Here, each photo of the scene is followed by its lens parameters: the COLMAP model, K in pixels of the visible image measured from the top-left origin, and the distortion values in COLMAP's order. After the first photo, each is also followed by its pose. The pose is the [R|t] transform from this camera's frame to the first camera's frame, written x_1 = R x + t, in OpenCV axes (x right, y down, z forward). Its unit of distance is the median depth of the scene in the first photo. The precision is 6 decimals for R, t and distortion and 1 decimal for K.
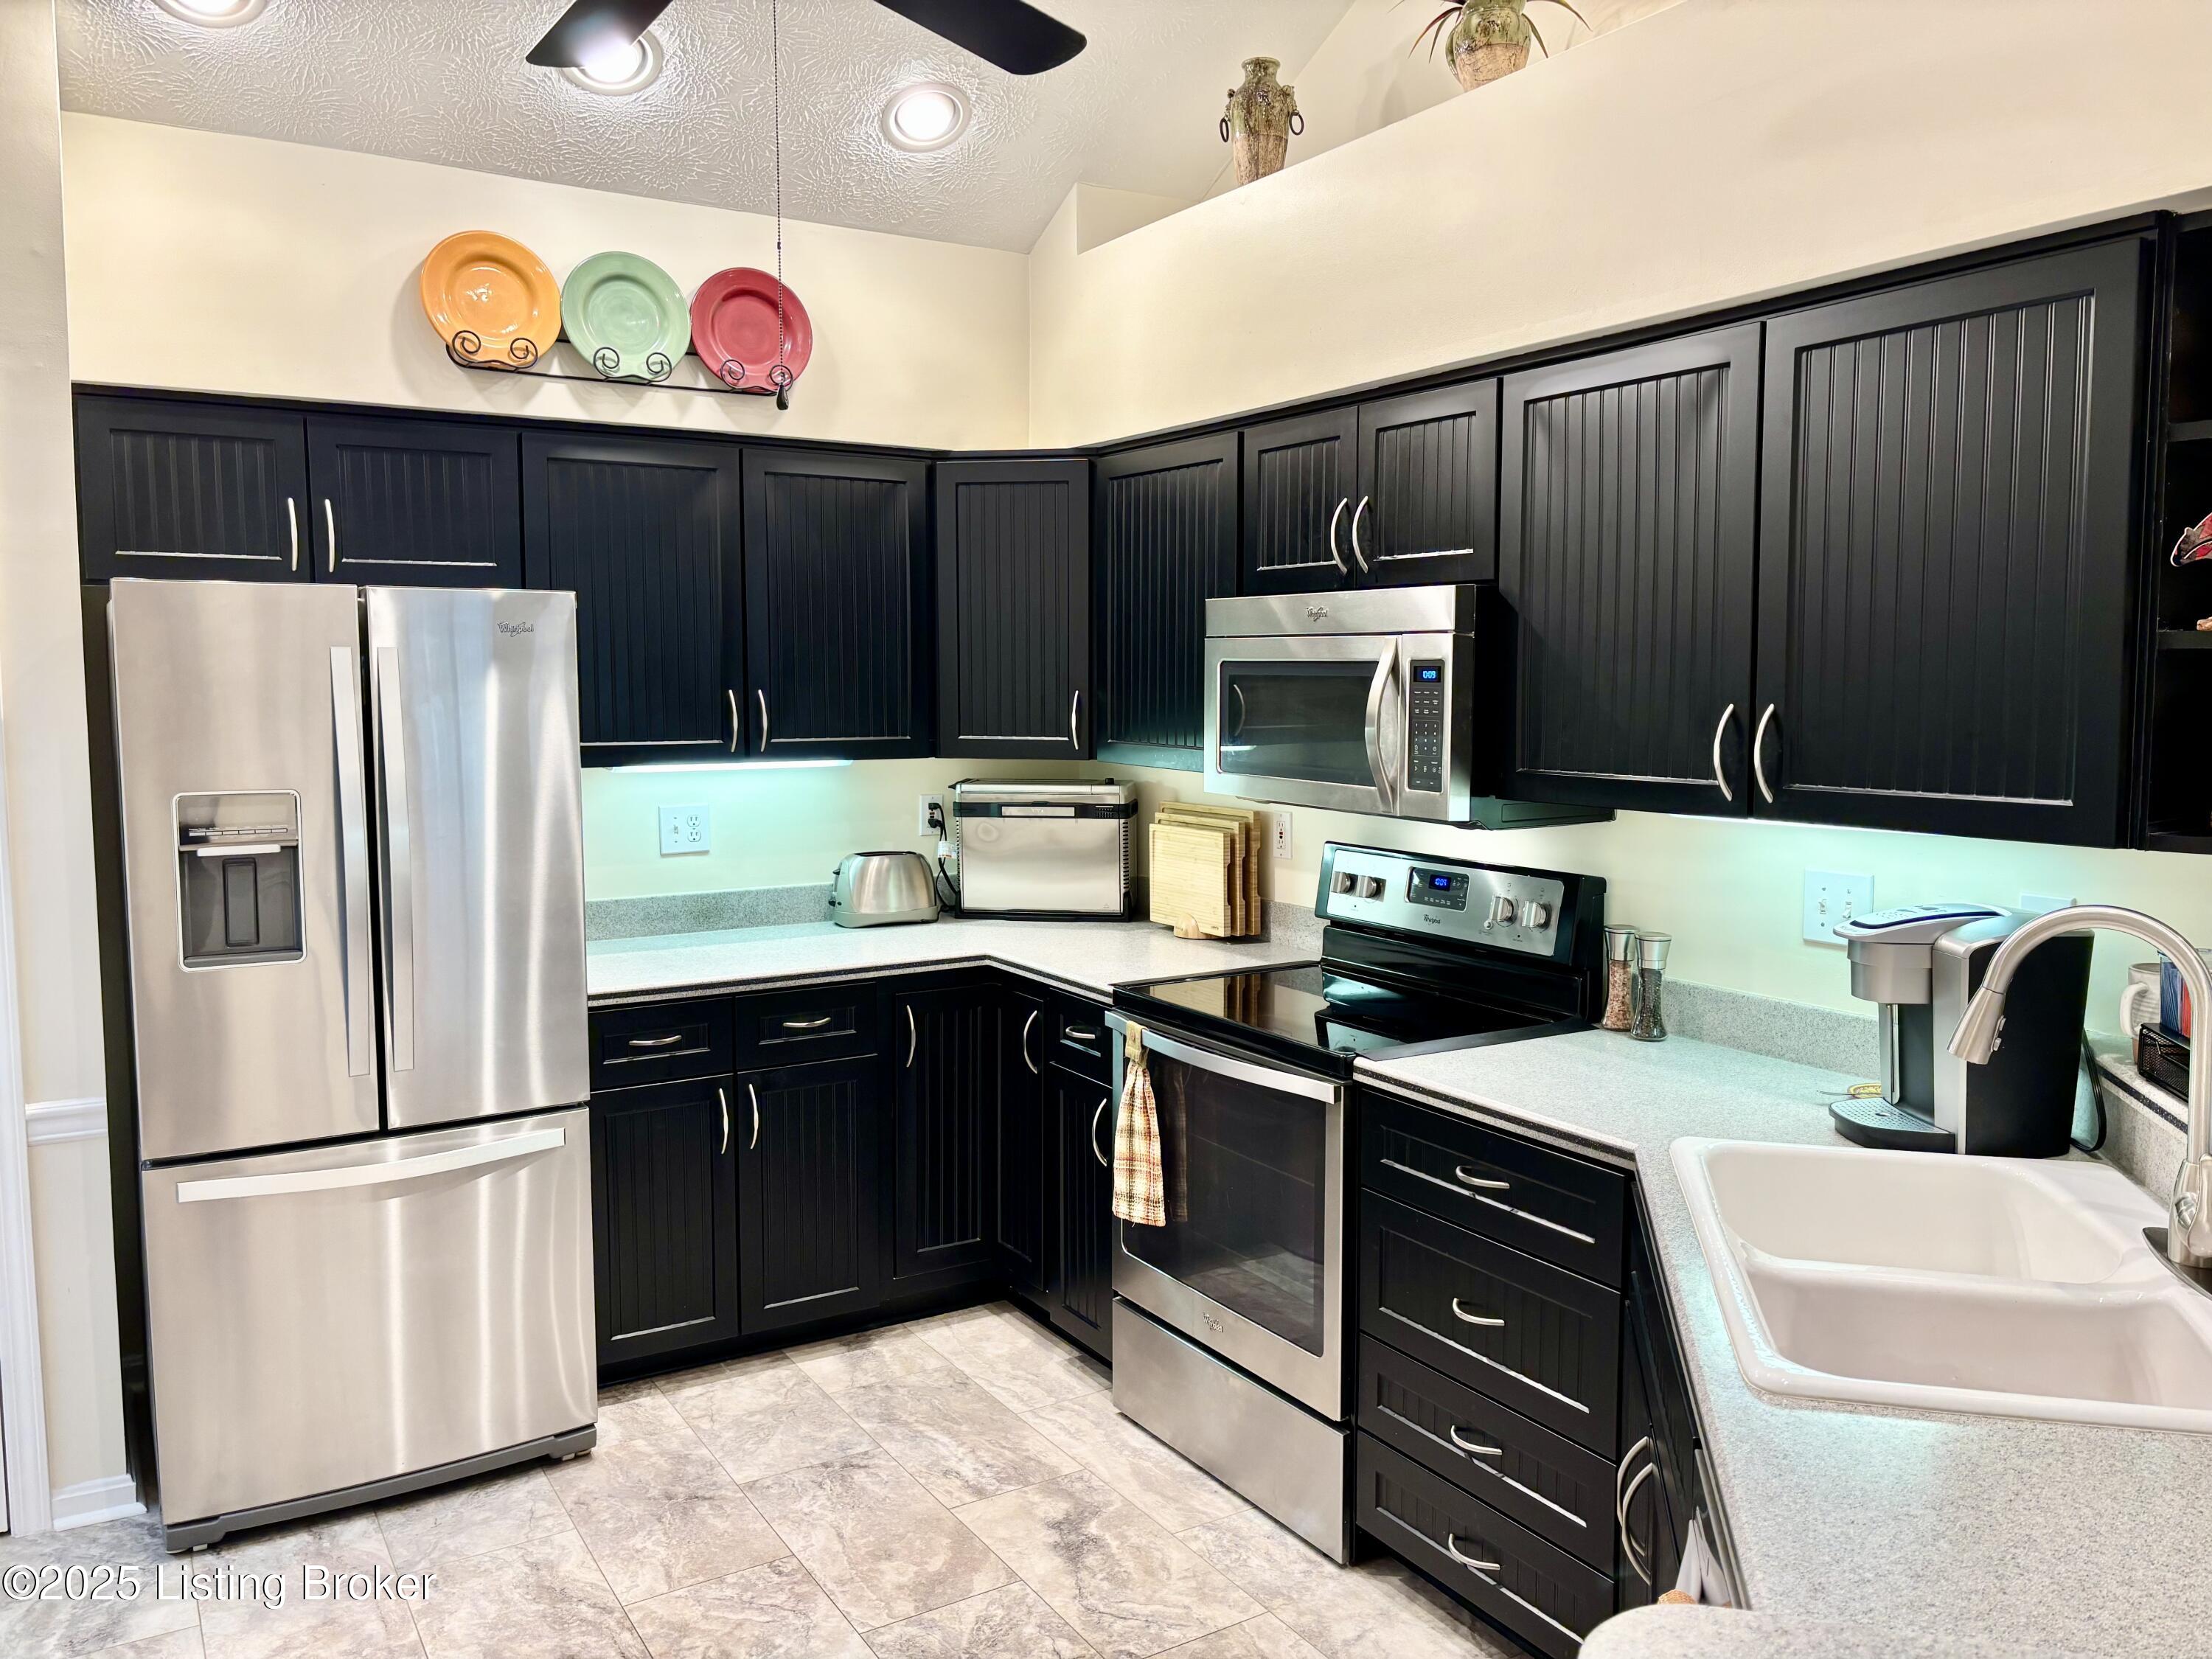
lens RADIAL K [[1604.4, 0, 1106.0], [0, 1604.4, 829.5], [0, 0, 1]] dist [-0.041431, -0.004588]
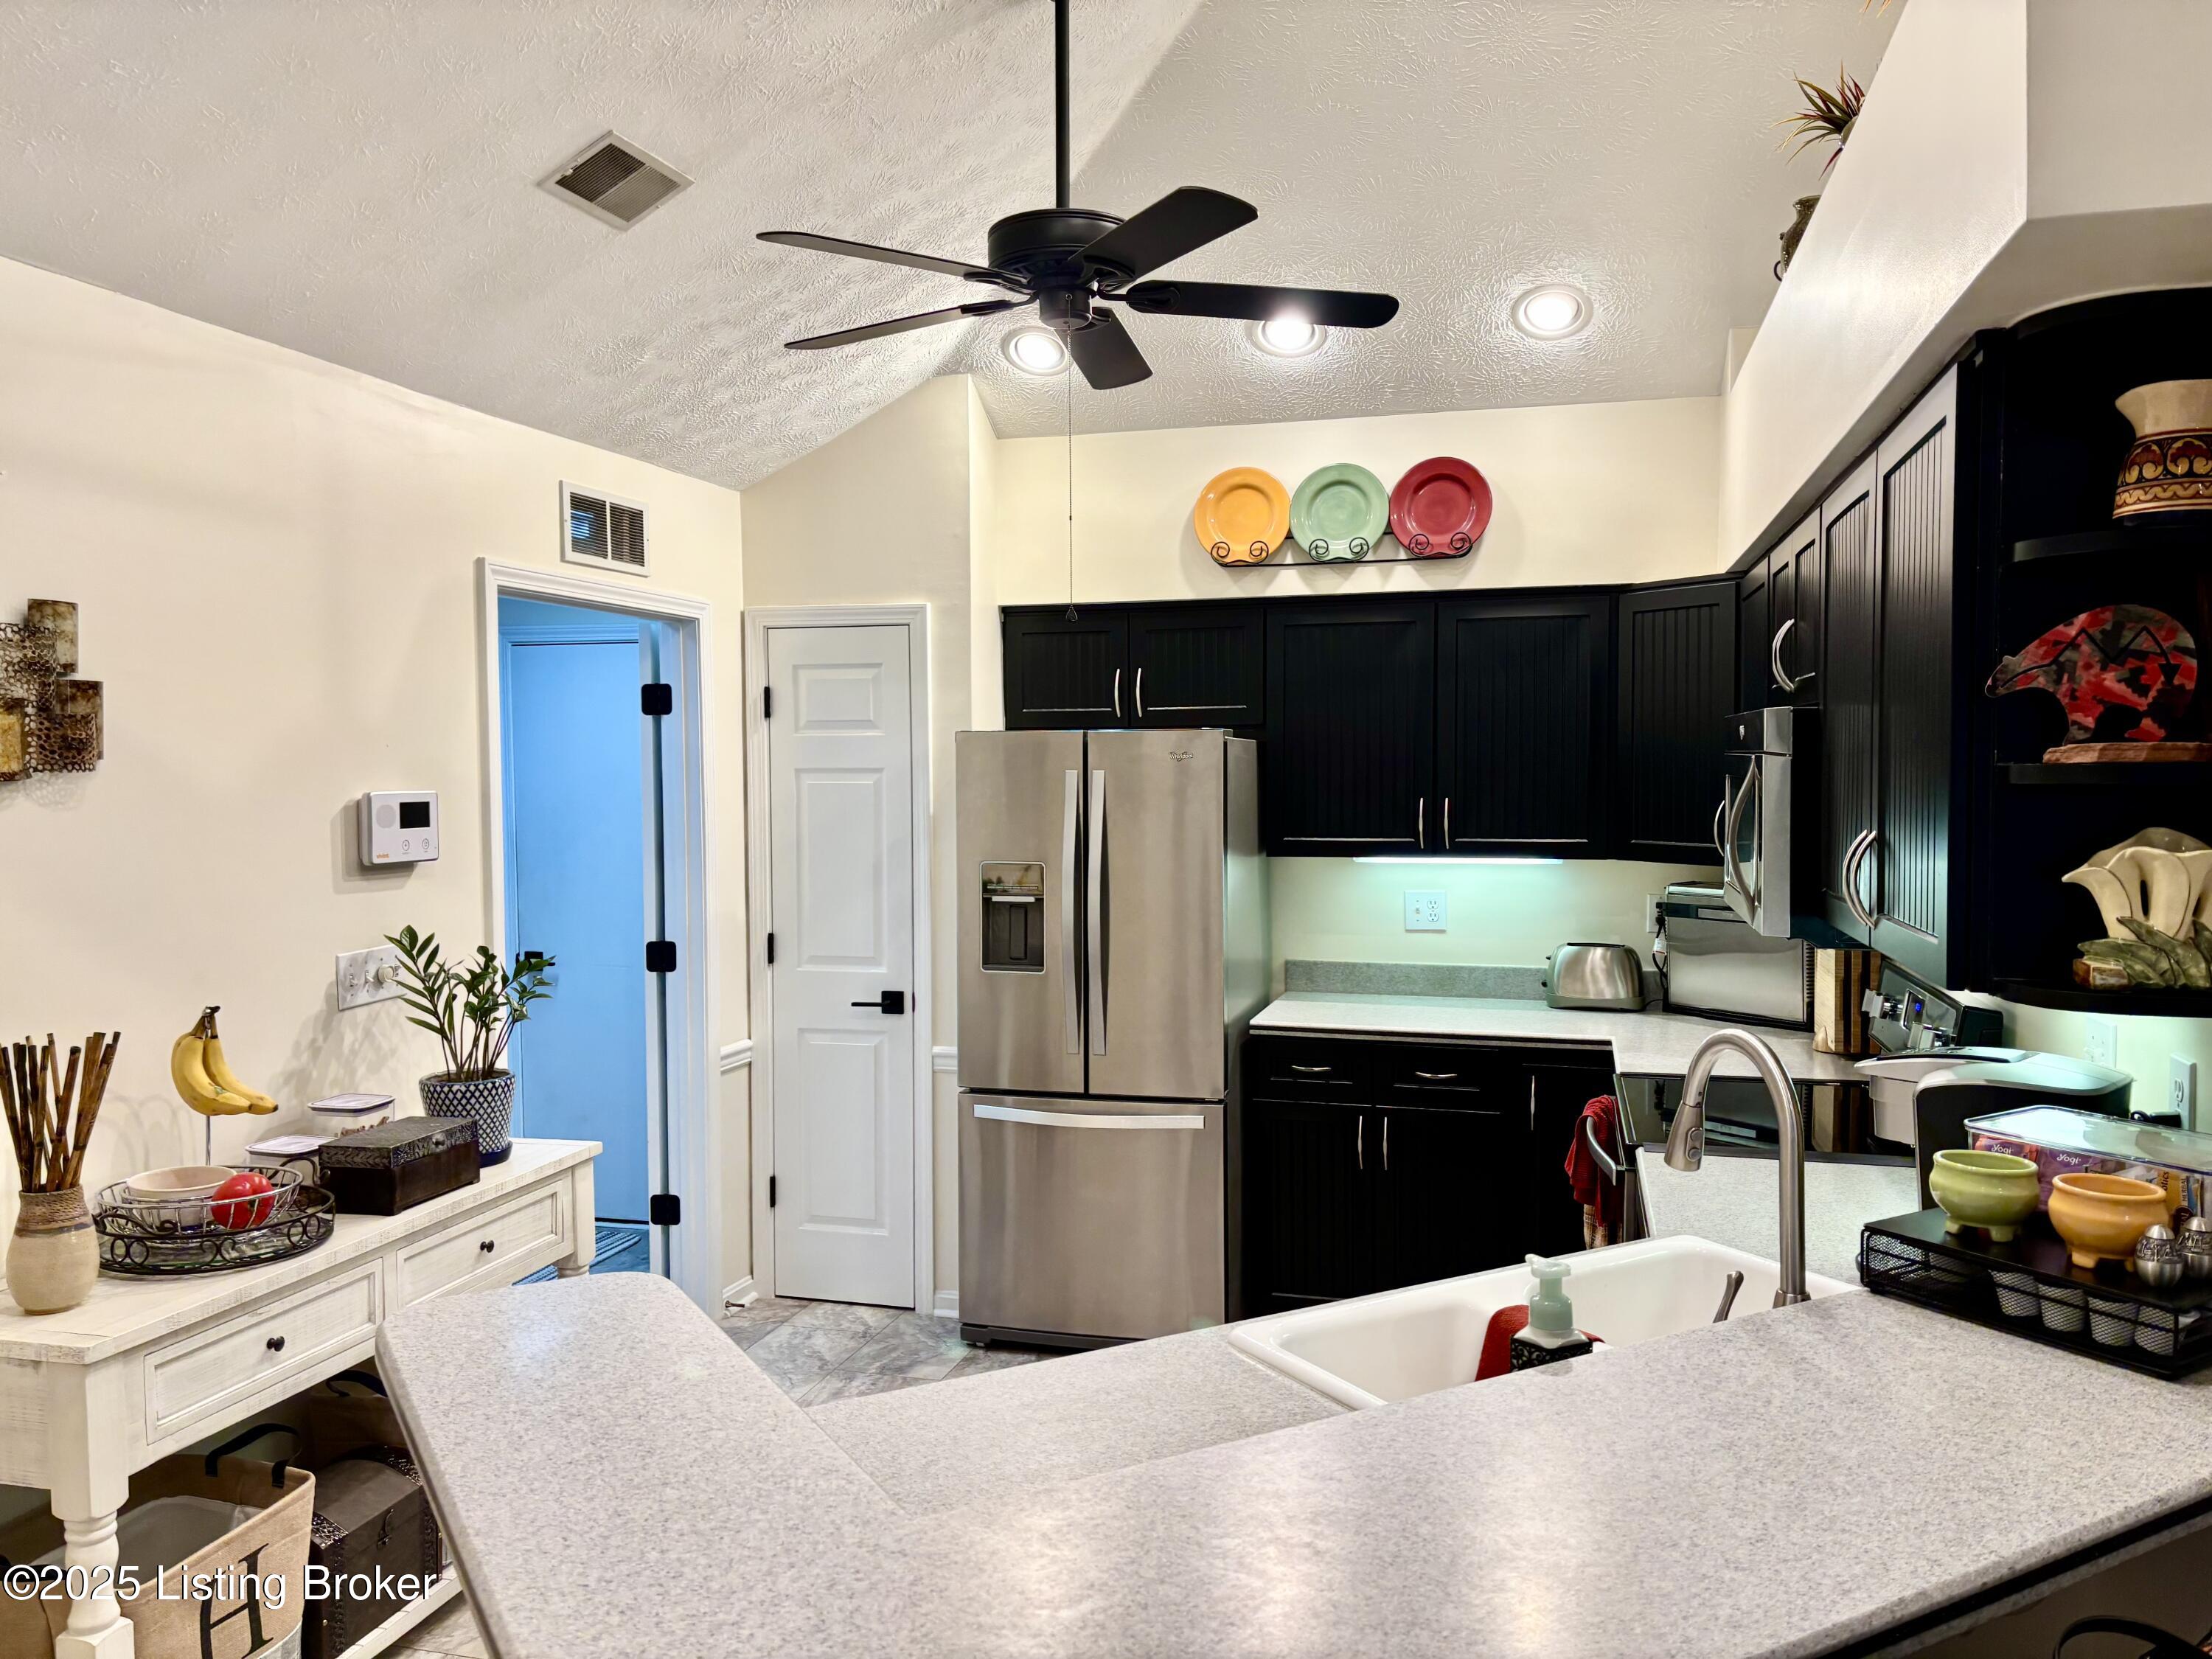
lens RADIAL K [[1670.8, 0, 1106.0], [0, 1670.8, 829.5], [0, 0, 1]] dist [0.001804, -0.003618]
pose [[0.654185, 0.024864, -0.755926, 0.611640], [-0.065588, 0.997559, -0.023949, -0.017755], [0.753485, 0.065246, 0.654219, -0.023006]]
